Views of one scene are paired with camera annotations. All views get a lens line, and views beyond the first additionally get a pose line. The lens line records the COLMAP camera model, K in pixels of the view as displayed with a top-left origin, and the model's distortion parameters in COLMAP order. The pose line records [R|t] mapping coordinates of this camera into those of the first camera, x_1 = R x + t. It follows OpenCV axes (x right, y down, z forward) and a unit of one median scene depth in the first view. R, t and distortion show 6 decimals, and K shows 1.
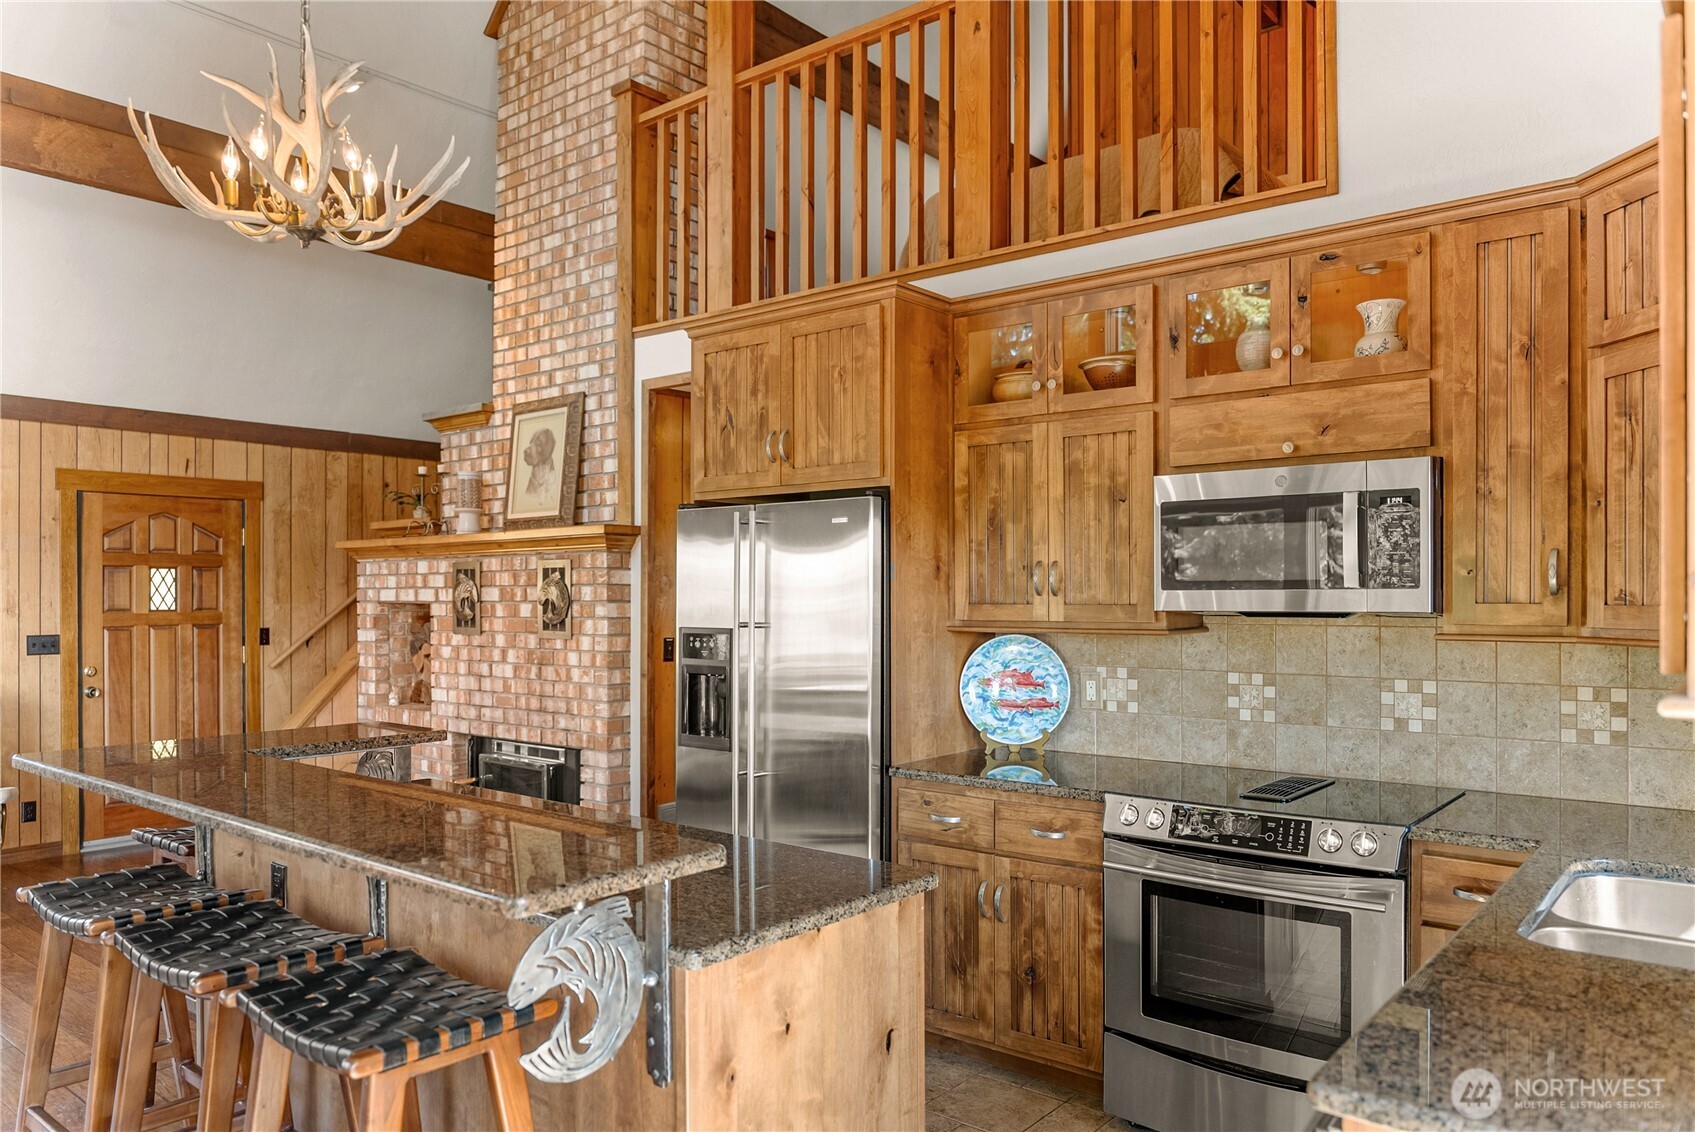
lens RADIAL K [[1153.5, 0, 822.9], [0, 1153.5, 600.3], [0, 0, 1]] dist [-0.013784, -0.007258]
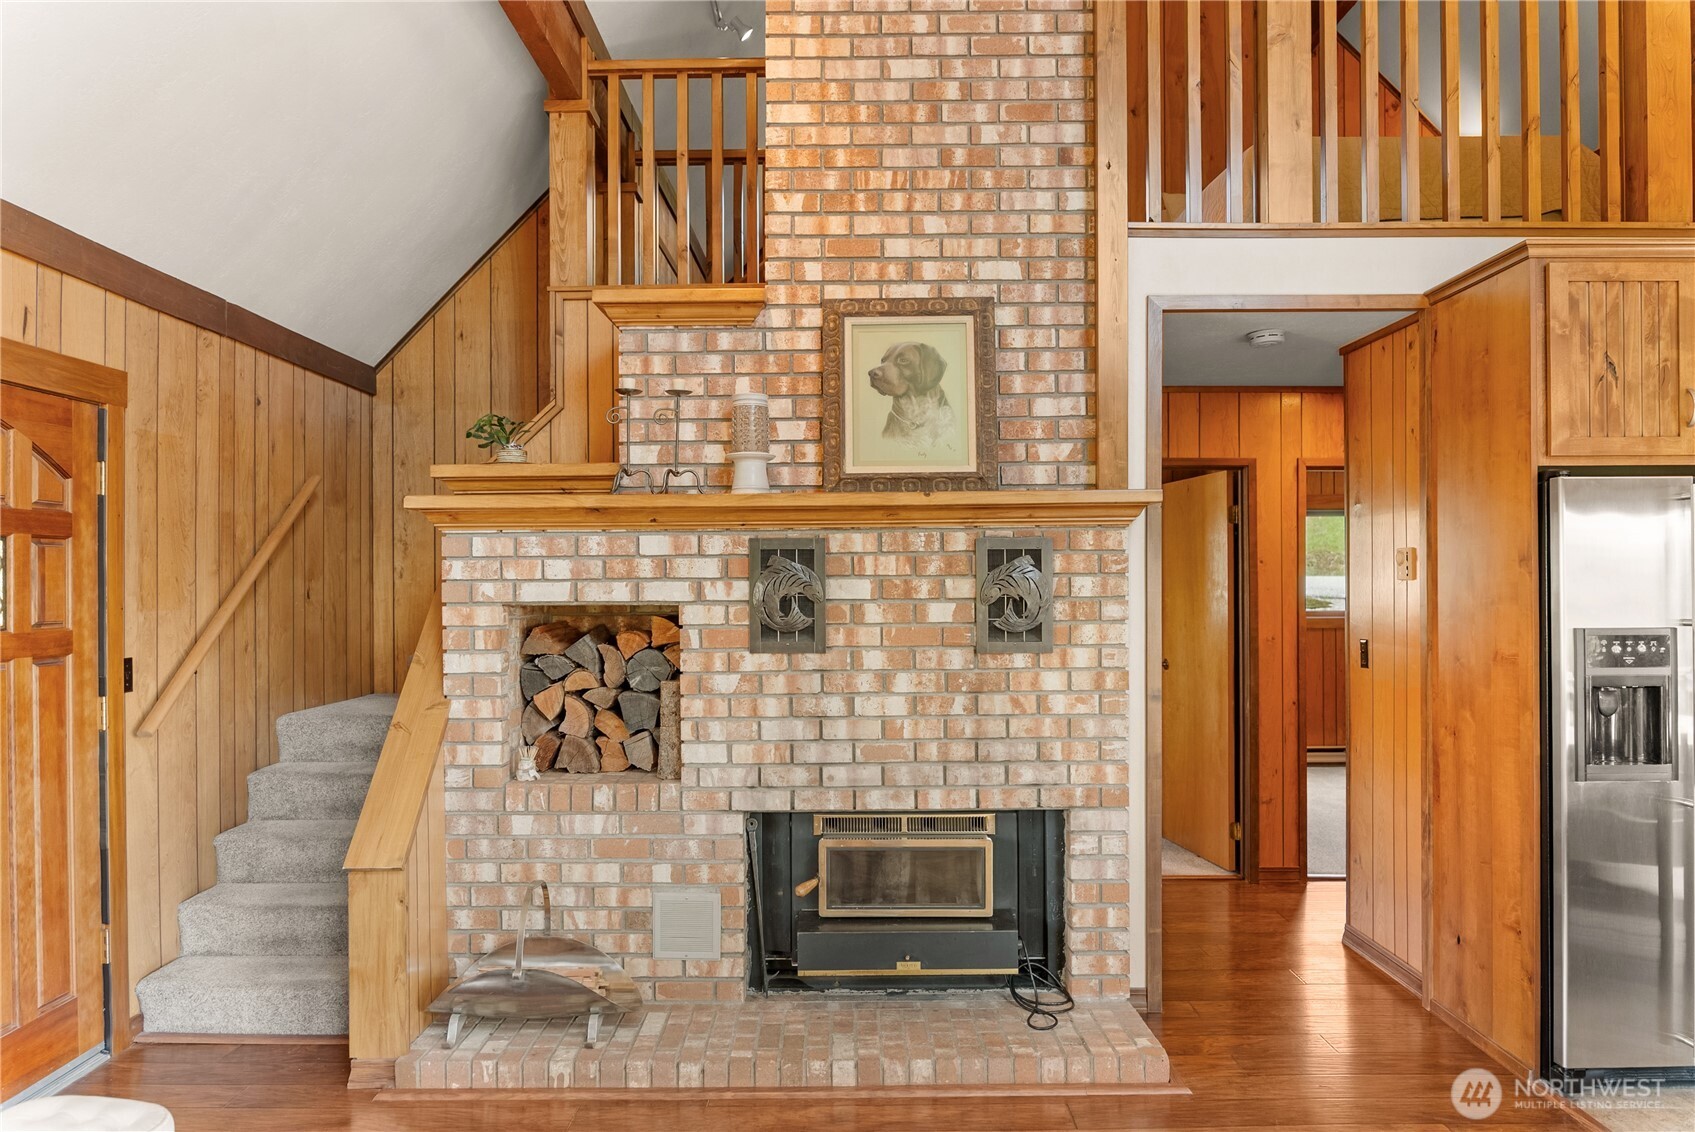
lens RADIAL K [[1153.5, 0, 833.7], [0, 1153.5, 586.4], [0, 0, 1]] dist [-0.013784, -0.007258]
pose [[0.775364, -0.005020, 0.631495, -1.068501], [0.008380, 0.999962, -0.002340, -0.007872], [-0.631459, 0.007106, 0.775377, 0.769495]]
